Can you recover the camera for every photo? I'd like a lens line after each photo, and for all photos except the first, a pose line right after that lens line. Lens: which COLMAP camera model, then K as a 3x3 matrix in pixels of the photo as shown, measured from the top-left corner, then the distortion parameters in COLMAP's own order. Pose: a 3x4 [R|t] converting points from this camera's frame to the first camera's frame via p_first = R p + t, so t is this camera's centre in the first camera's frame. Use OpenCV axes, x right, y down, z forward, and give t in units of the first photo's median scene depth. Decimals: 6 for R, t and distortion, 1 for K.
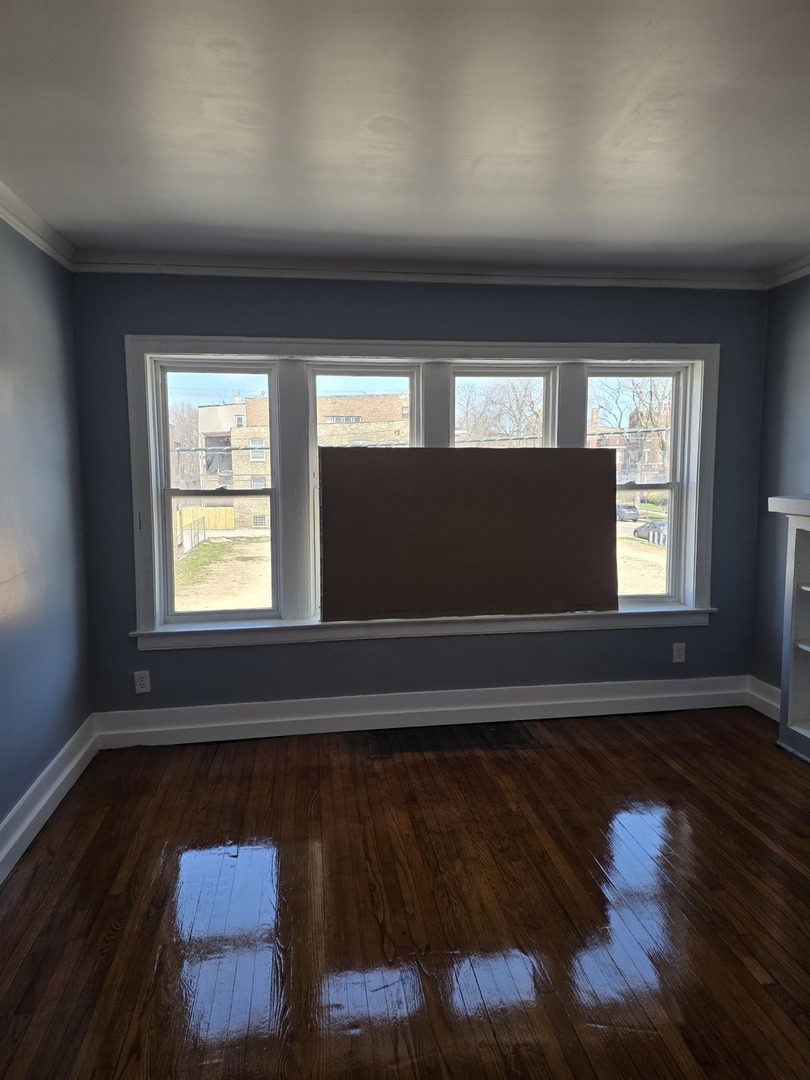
lens RADIAL K [[717.4, 0, 404.9], [0, 717.4, 533.9], [0, 0, 1]] dist [0.027481, -0.002180]
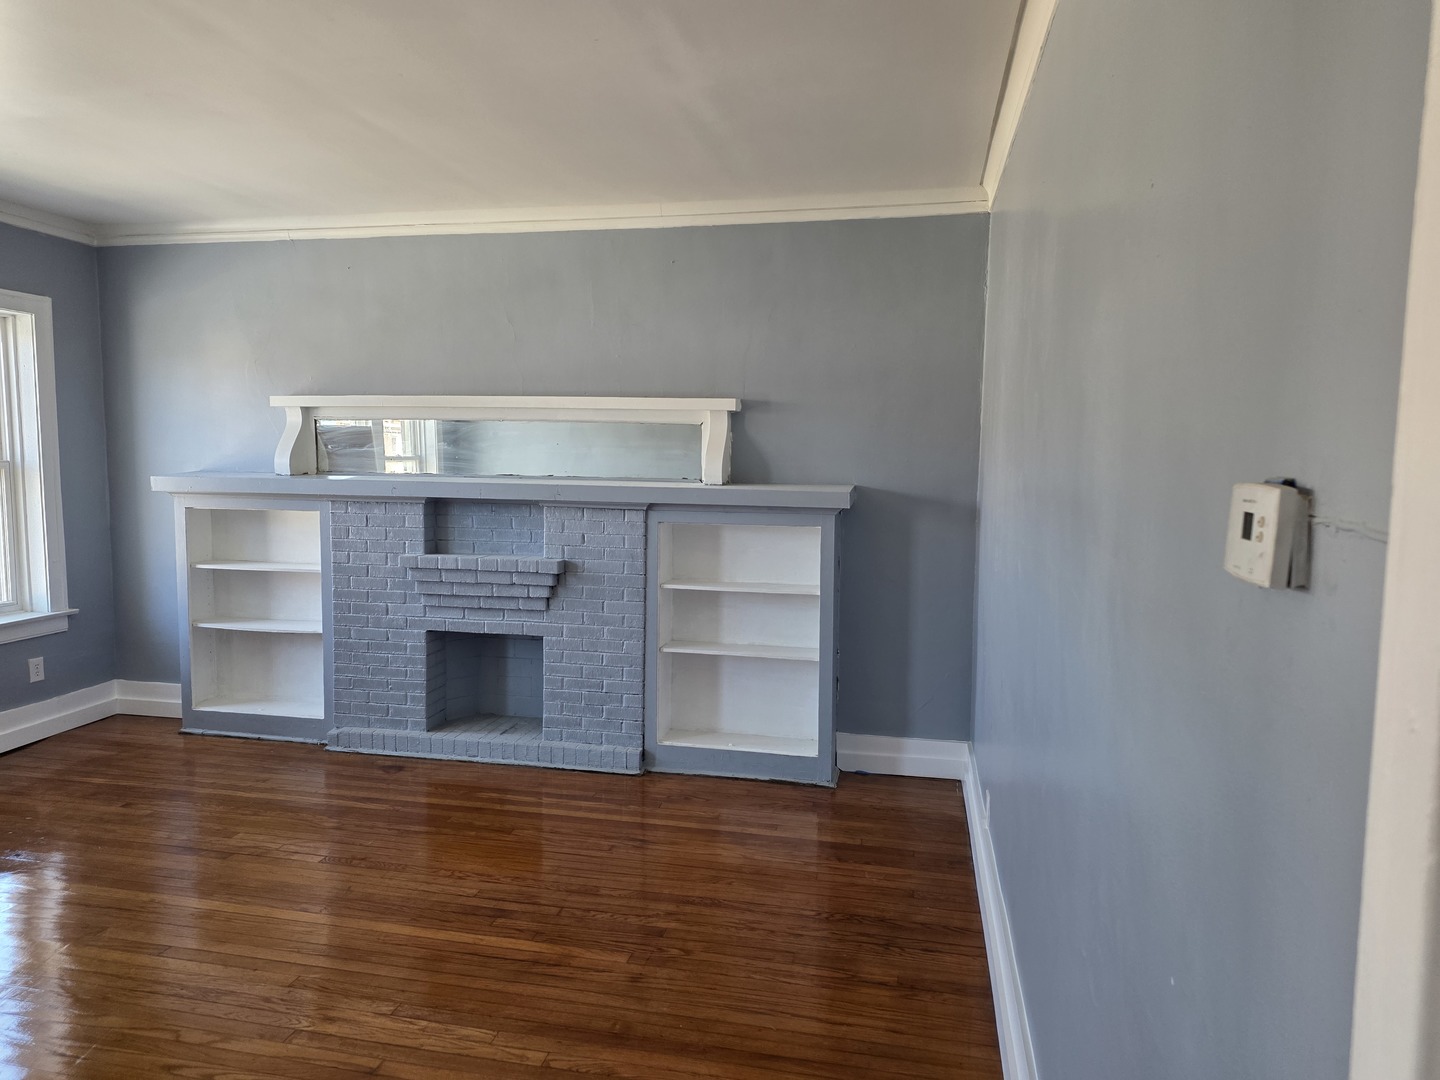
lens RADIAL K [[956.5, 0, 719.5], [0, 956.5, 540.8], [0, 0, 1]] dist [0.027481, -0.002180]
pose [[0.337411, -0.071399, 0.938646, -0.389259], [0.074524, 0.996016, 0.048974, 0.024108], [-0.938403, 0.053427, 0.341388, -0.112639]]
